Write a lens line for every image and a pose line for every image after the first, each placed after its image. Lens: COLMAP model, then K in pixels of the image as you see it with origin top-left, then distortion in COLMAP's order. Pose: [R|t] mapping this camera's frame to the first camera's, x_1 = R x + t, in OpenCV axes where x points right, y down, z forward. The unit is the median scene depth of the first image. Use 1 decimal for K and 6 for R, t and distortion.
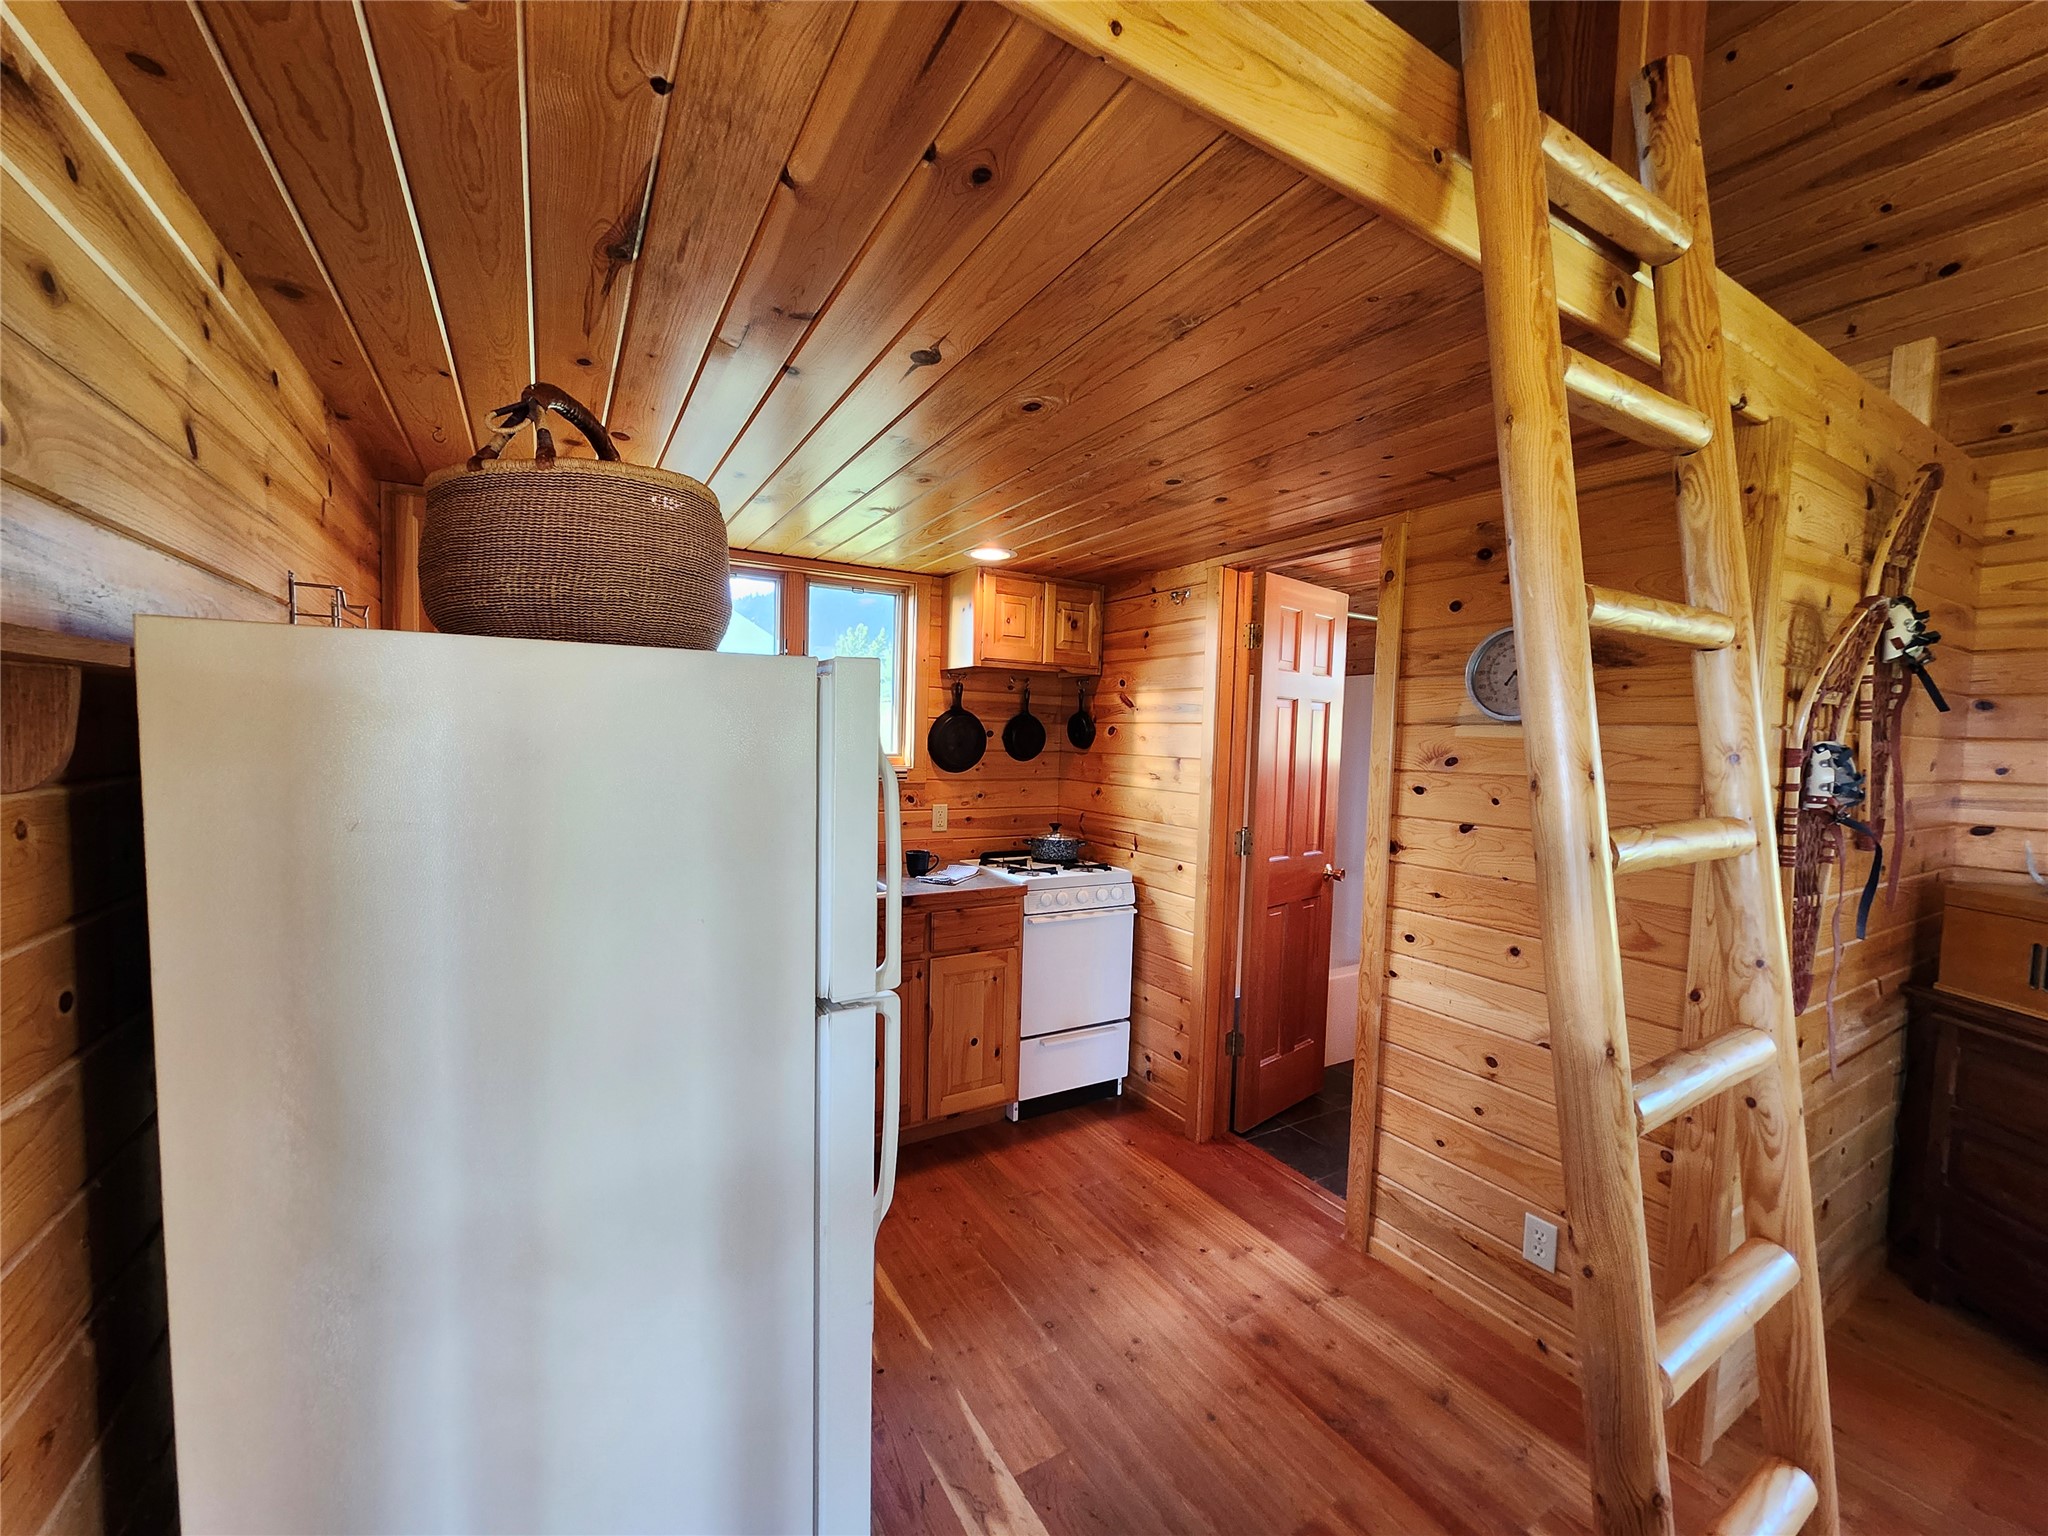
lens RADIAL K [[803.1, 0, 1016.8], [0, 803.1, 781.2], [0, 0, 1]] dist [0.000129, -0.000095]
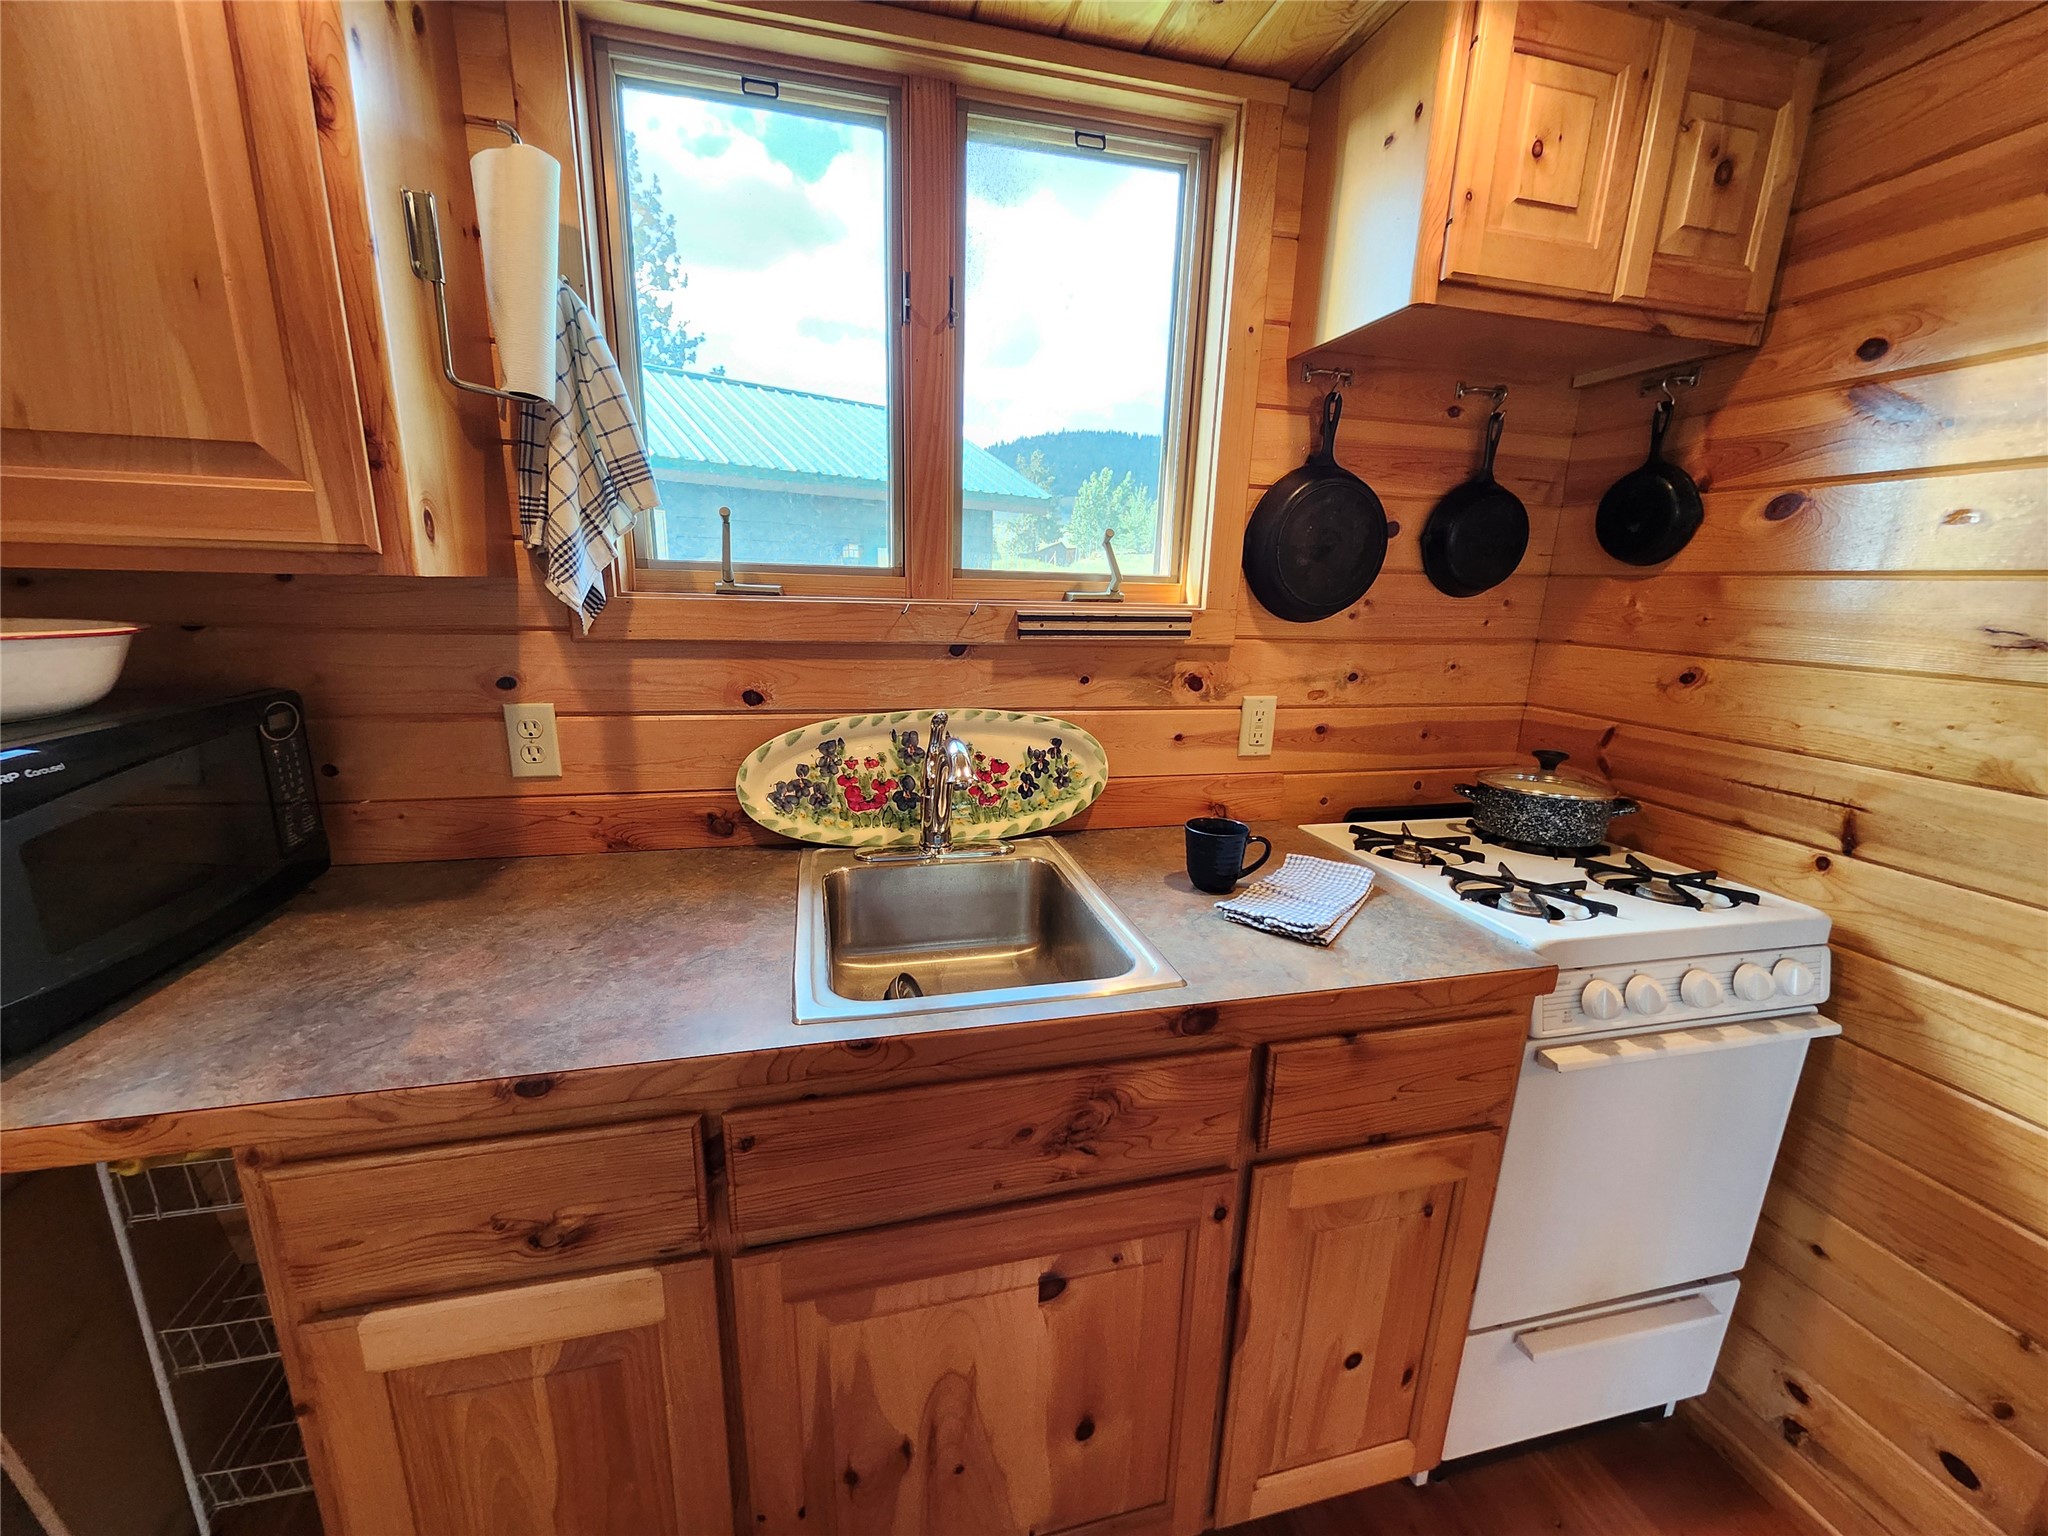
lens RADIAL K [[803.1, 0, 1015.1], [0, 803.1, 782.6], [0, 0, 1]] dist [0.000129, -0.000095]
pose [[0.956536, 0.068628, -0.283424, -0.101552], [-0.017489, 0.983664, 0.179162, -0.000643], [0.291090, -0.166418, 0.942110, 0.571932]]
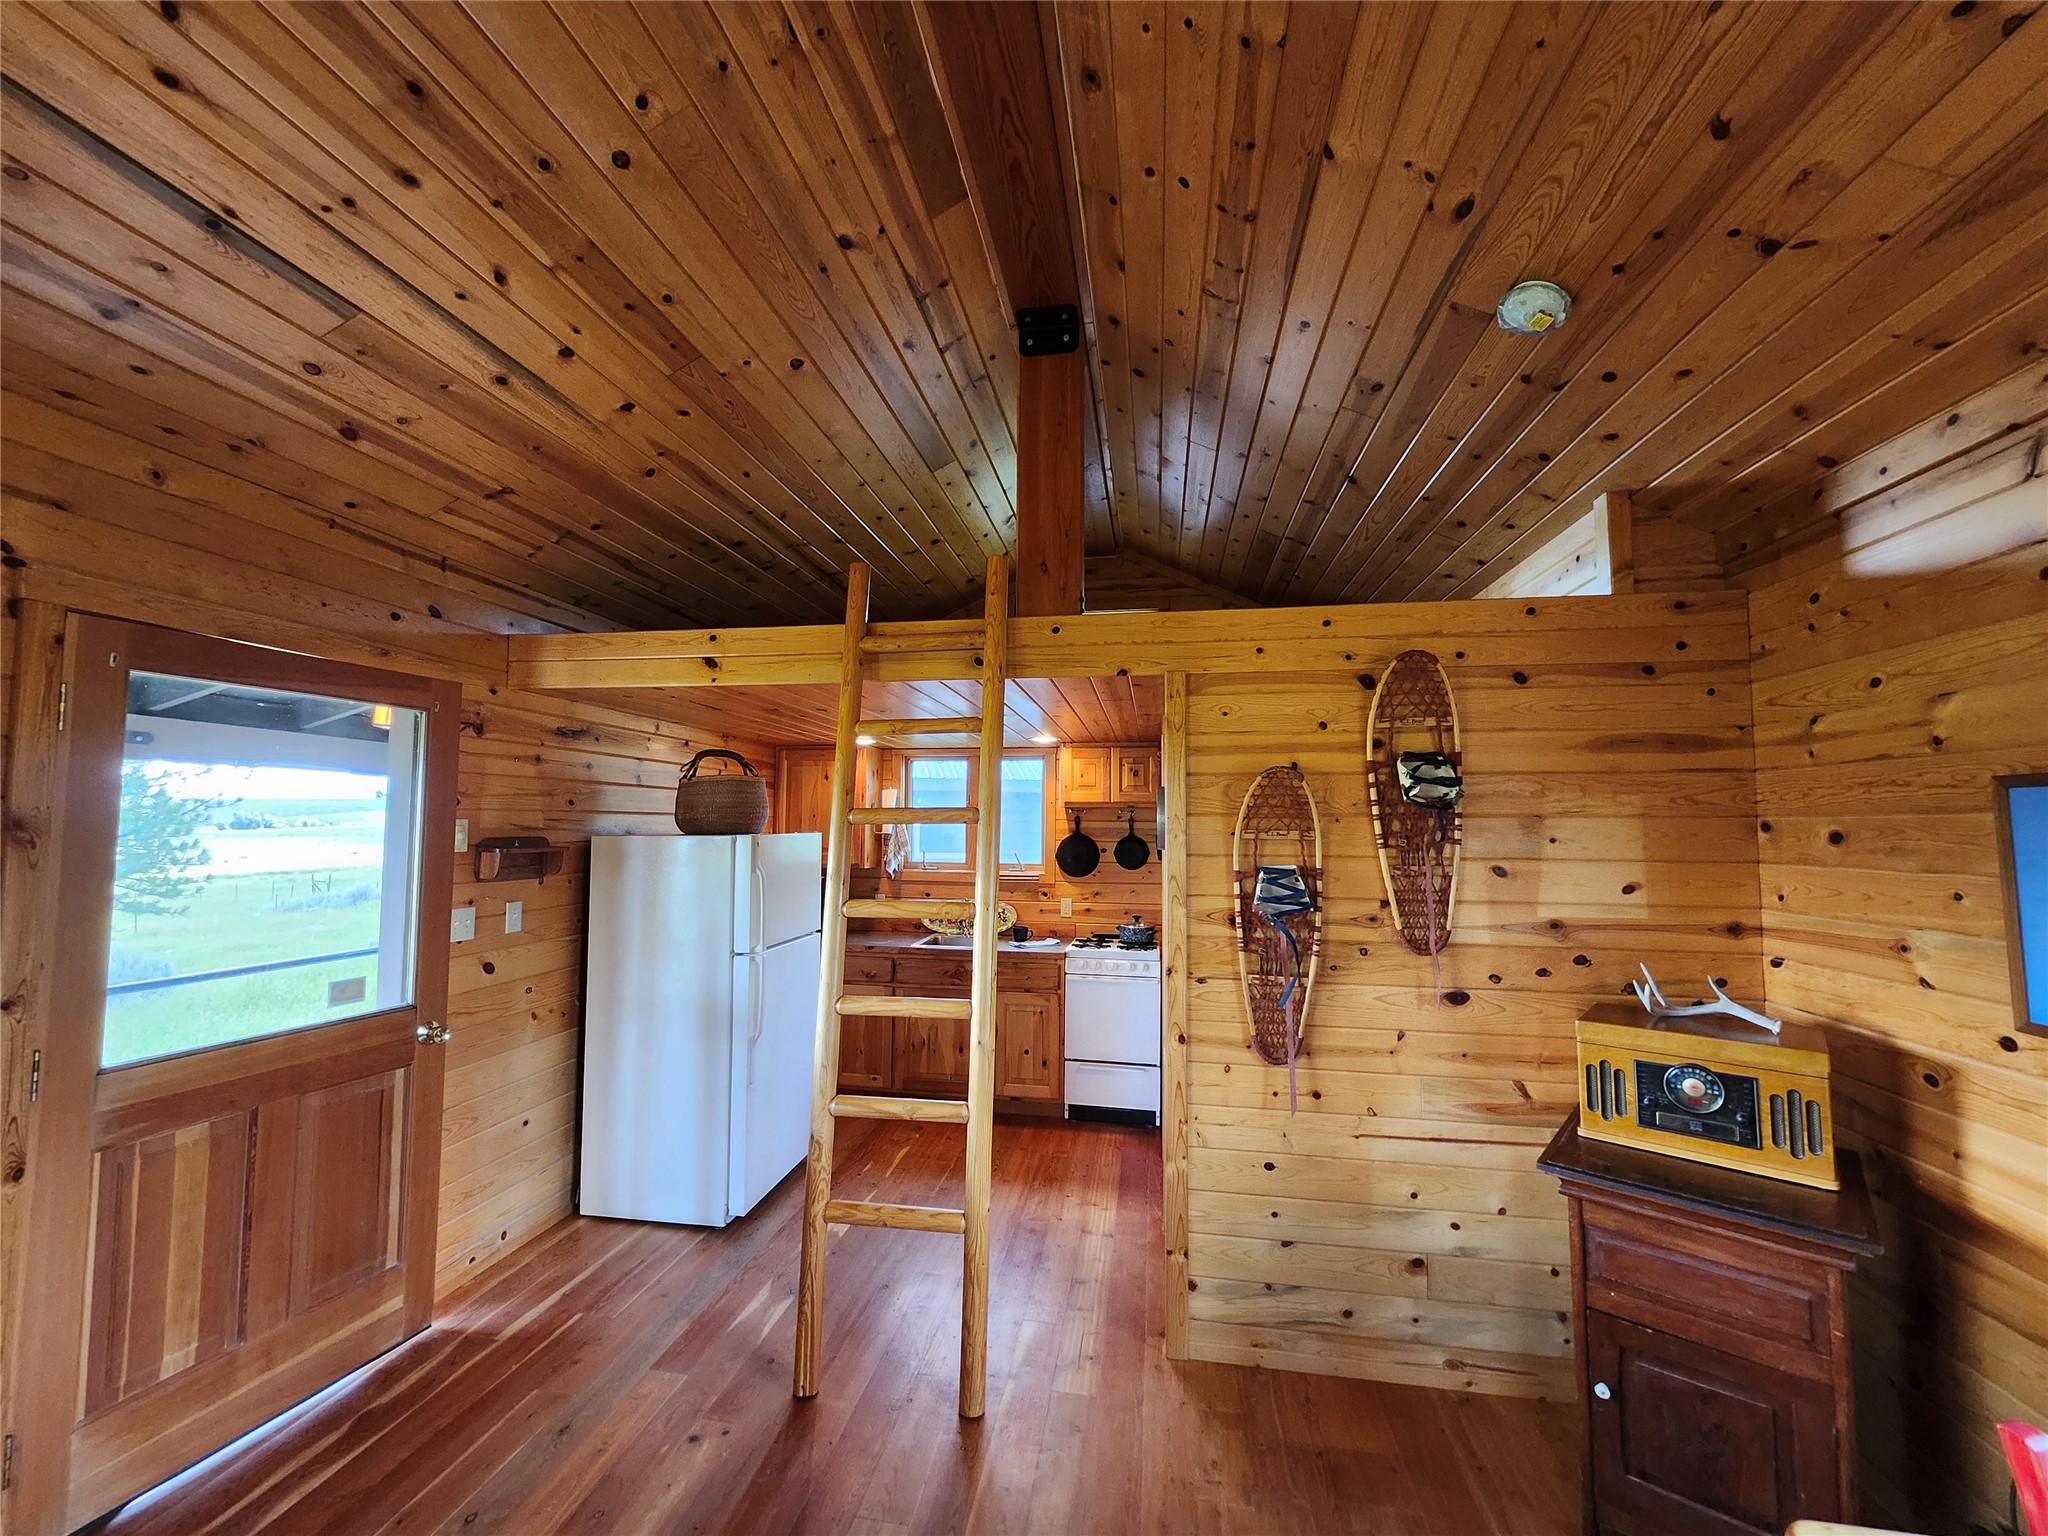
lens RADIAL K [[803.1, 0, 1014.6], [0, 803.1, 782.7], [0, 0, 1]] dist [0.000129, -0.000095]
pose [[0.761072, -0.054656, -0.646360, 0.842930], [-0.026692, 0.992961, -0.115392, -0.010403], [0.648118, 0.105074, 0.754257, -0.208648]]
